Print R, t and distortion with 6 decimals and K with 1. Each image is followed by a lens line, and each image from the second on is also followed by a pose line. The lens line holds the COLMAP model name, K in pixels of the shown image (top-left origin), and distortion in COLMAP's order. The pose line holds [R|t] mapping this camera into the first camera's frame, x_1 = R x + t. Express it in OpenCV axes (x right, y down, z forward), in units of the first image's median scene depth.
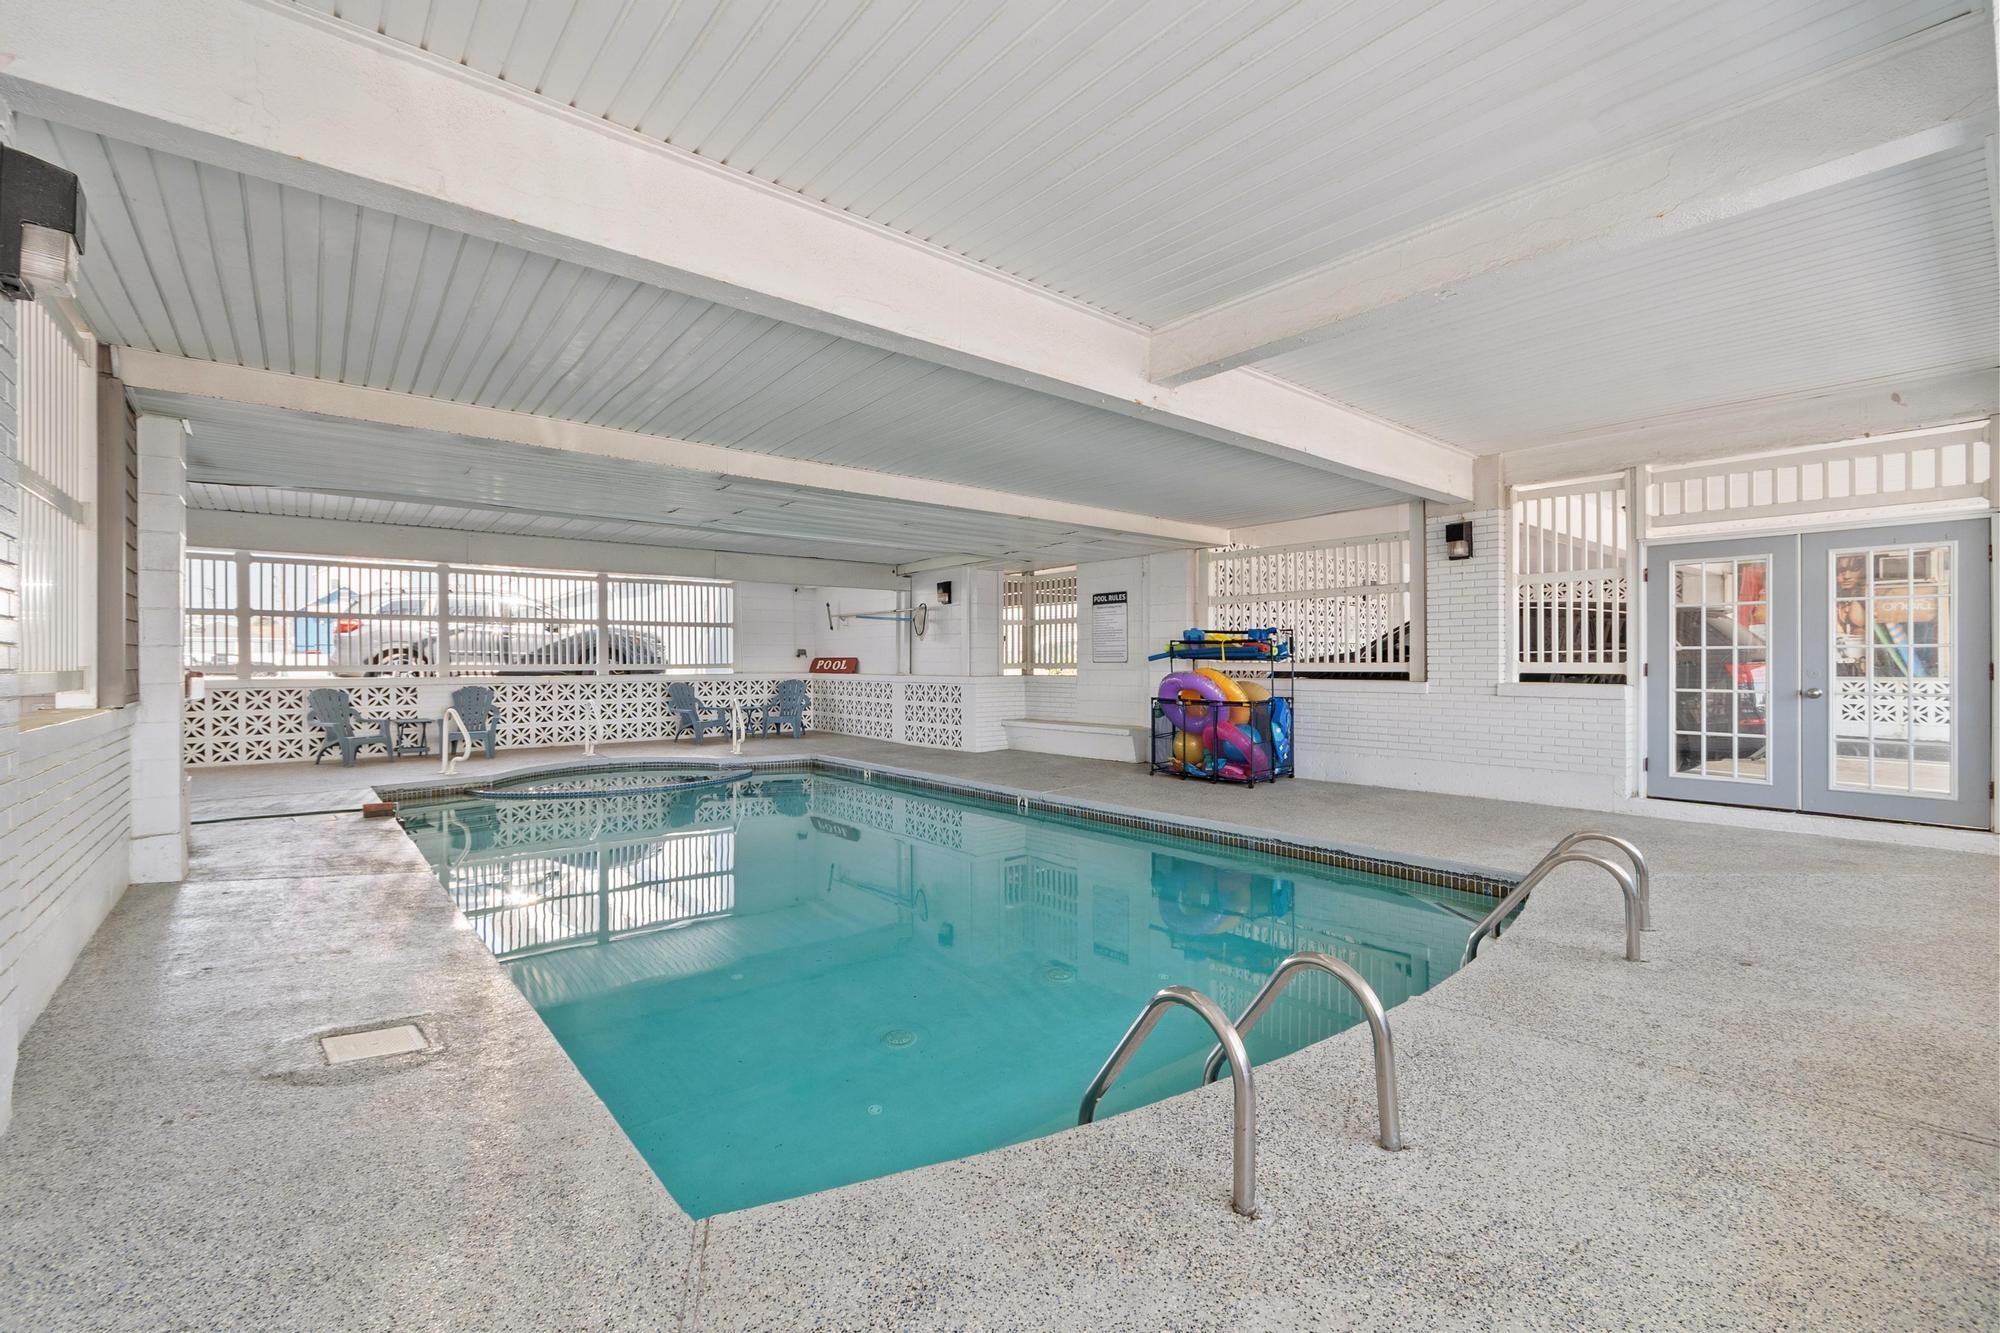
lens RADIAL K [[859.6, 0, 1000.0], [0, 859.6, 666.5], [0, 0, 1]] dist [-0.000016, -0.000002]
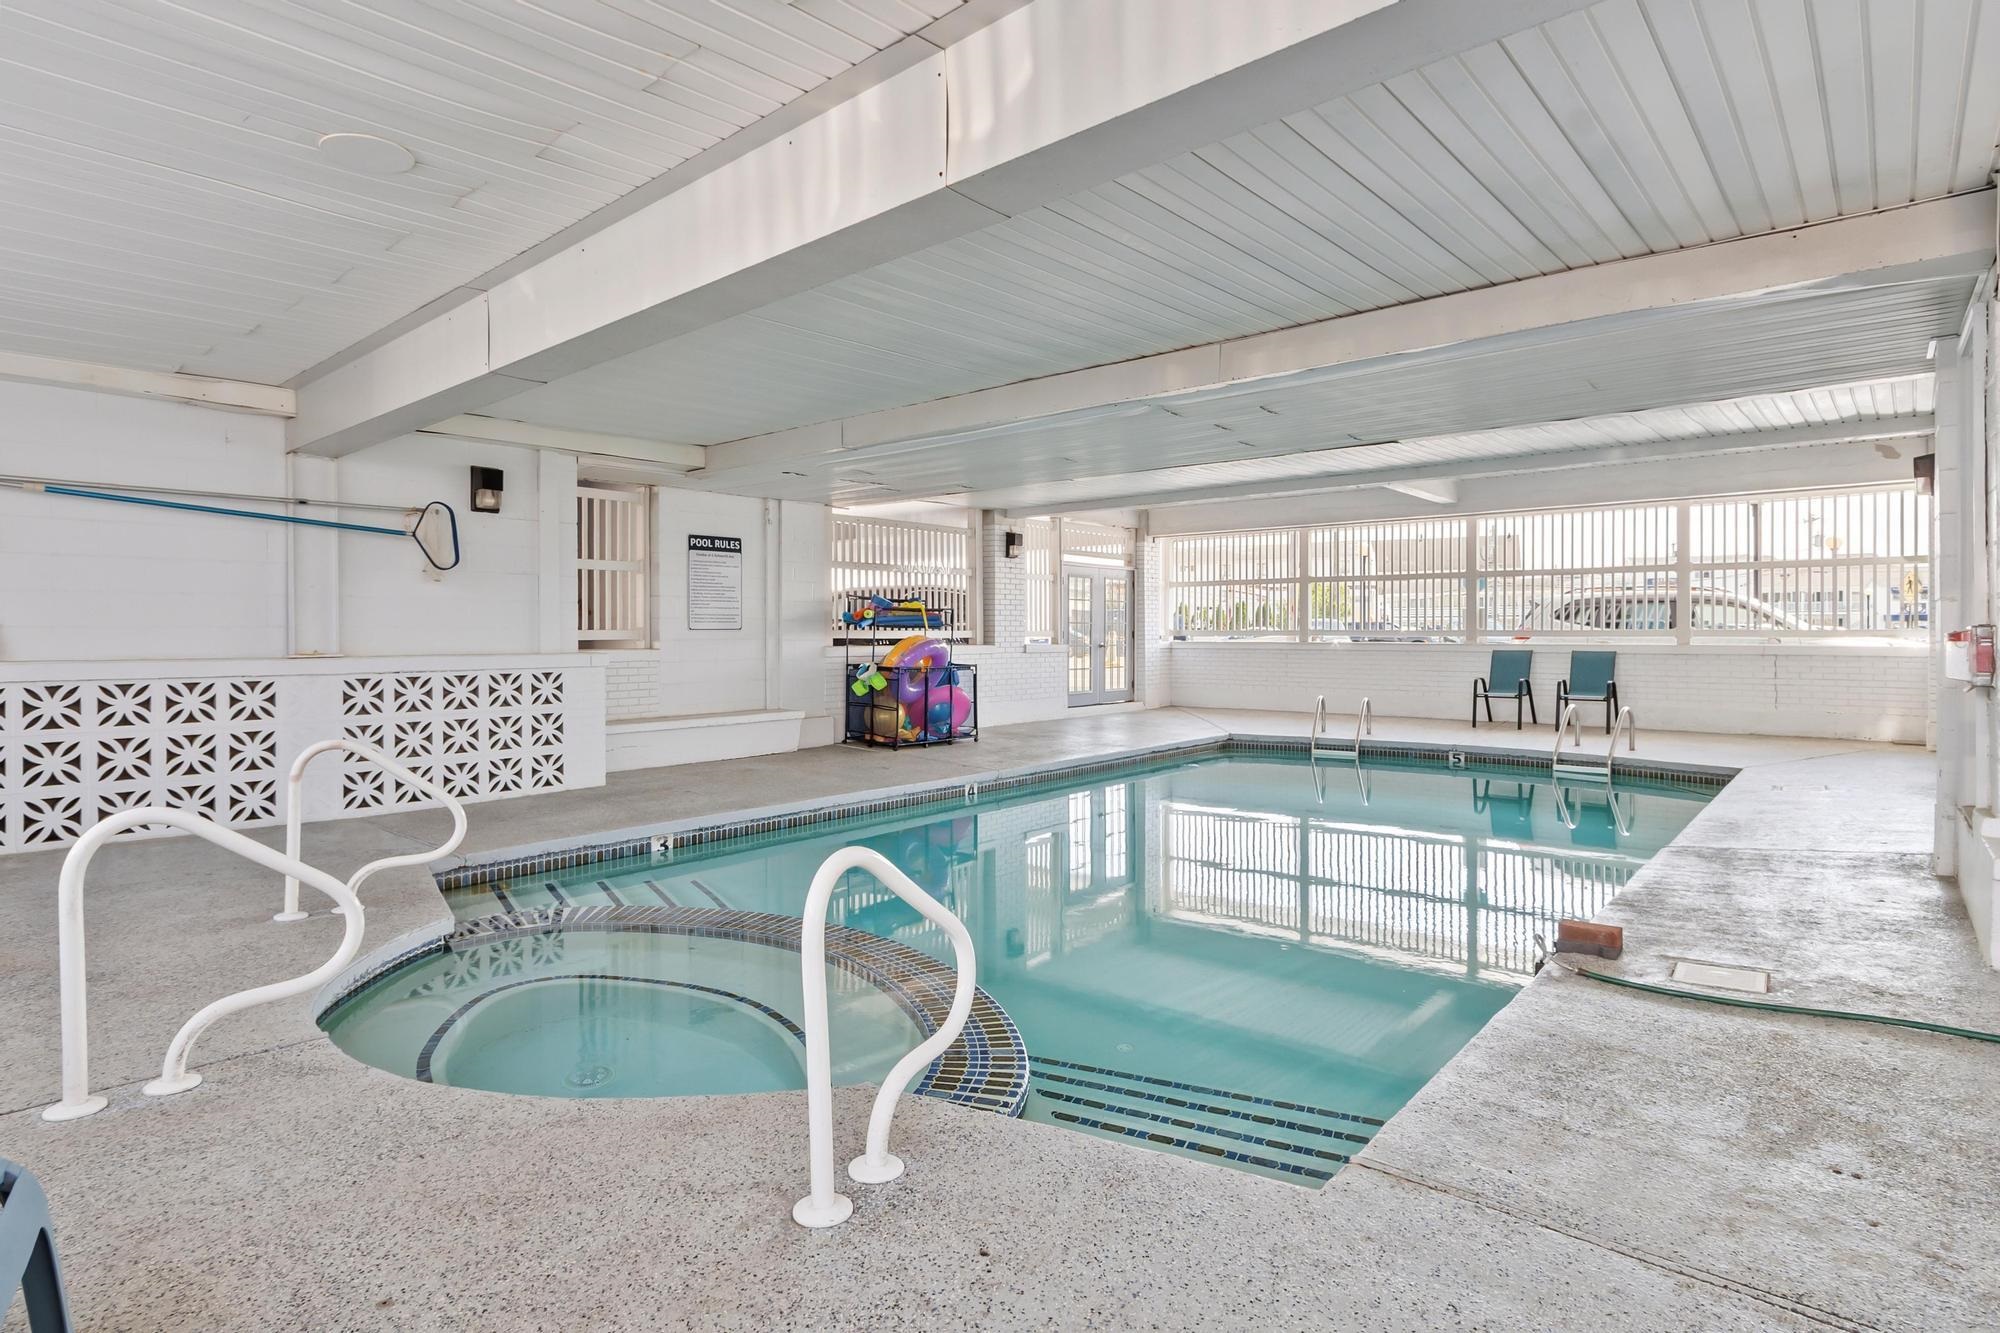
lens RADIAL K [[1042.2, 0, 998.9], [0, 1042.2, 632.0], [0, 0, 1]] dist [-0.000628, -0.000098]
pose [[-0.172914, -0.000477, 0.984937, -0.784604], [0.001988, 0.999998, 0.000833, -0.002828], [-0.984935, 0.002102, -0.172912, 0.885552]]
